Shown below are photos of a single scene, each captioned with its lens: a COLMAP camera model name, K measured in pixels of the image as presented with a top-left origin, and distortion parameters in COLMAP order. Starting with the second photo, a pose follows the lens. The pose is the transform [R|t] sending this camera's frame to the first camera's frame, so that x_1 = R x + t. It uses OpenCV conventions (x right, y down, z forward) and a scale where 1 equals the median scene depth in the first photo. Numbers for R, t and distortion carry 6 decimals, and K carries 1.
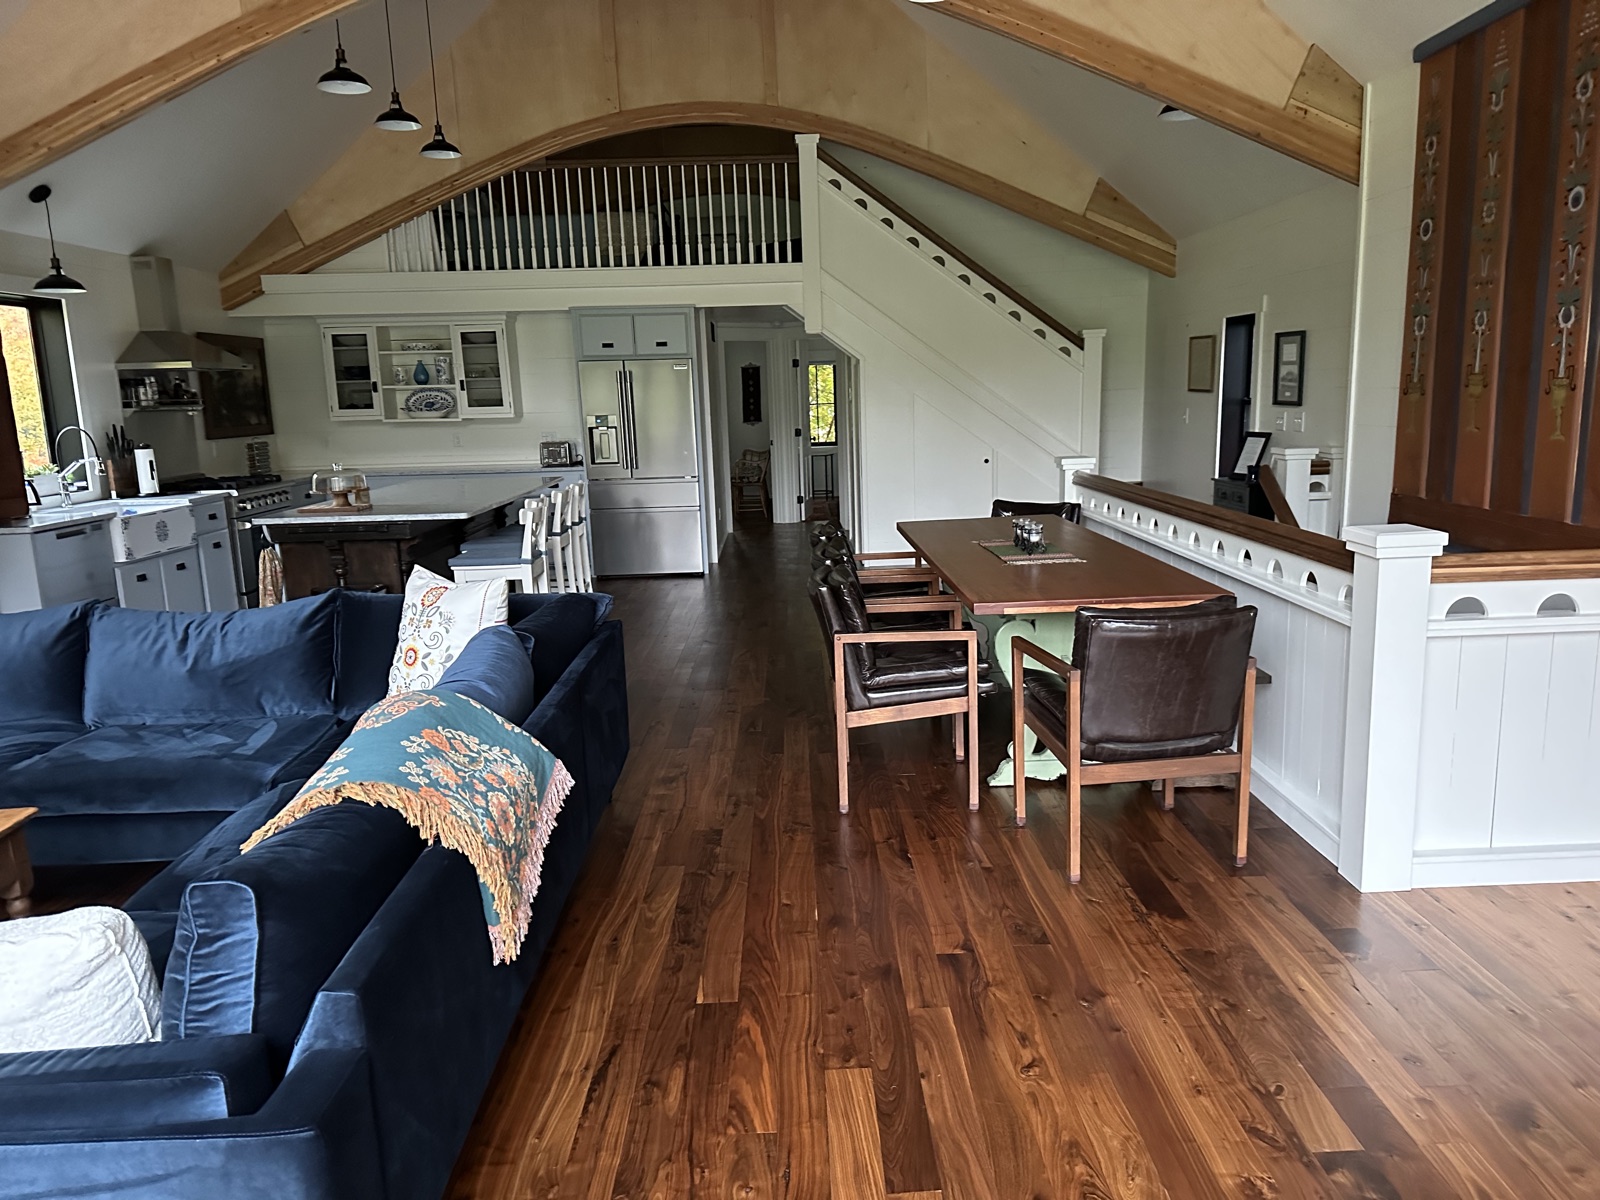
lens RADIAL K [[1115.4, 0, 805.0], [0, 1115.4, 597.9], [0, 0, 1]] dist [0.118872, -0.142292]
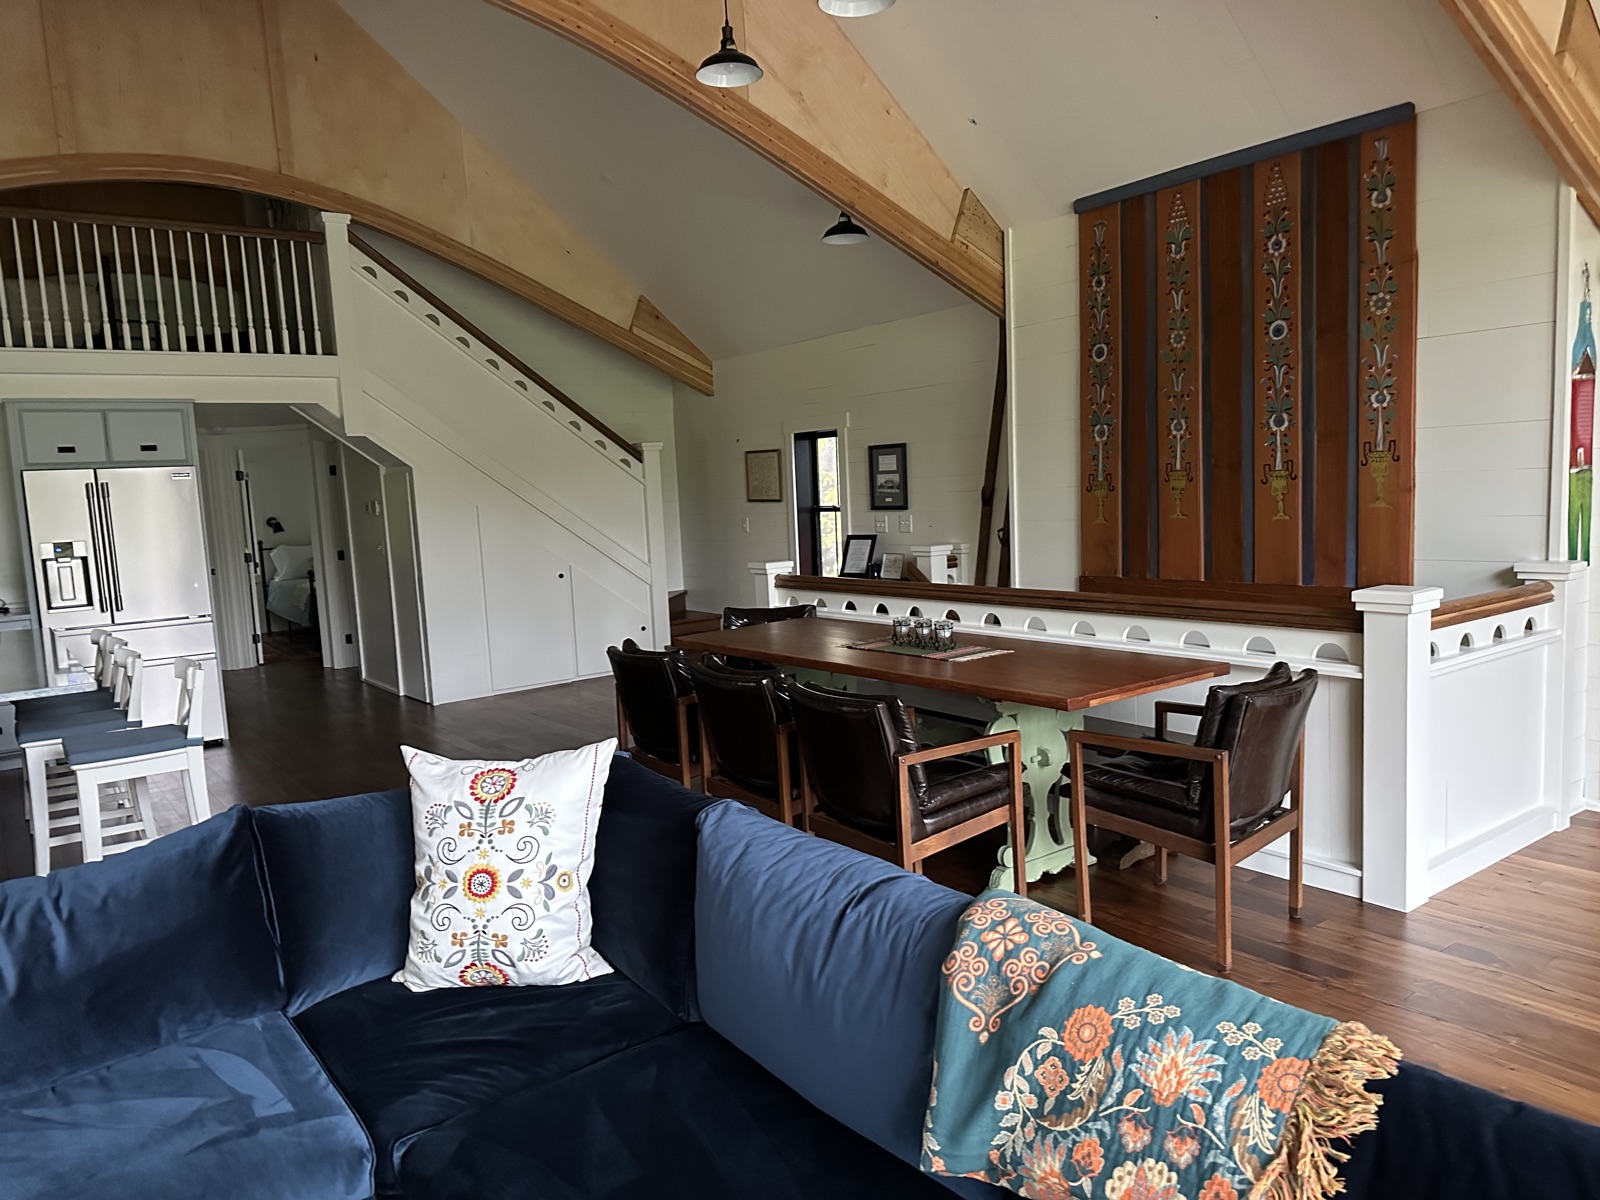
lens RADIAL K [[1104.9, 0, 664.3], [0, 1104.9, 621.9], [0, 0, 1]] dist [0.114198, -0.237025]
pose [[0.817970, -0.072085, 0.570727, -0.495158], [0.125757, 0.990528, -0.055128, -0.037778], [-0.561347, 0.116866, 0.819288, 0.327697]]
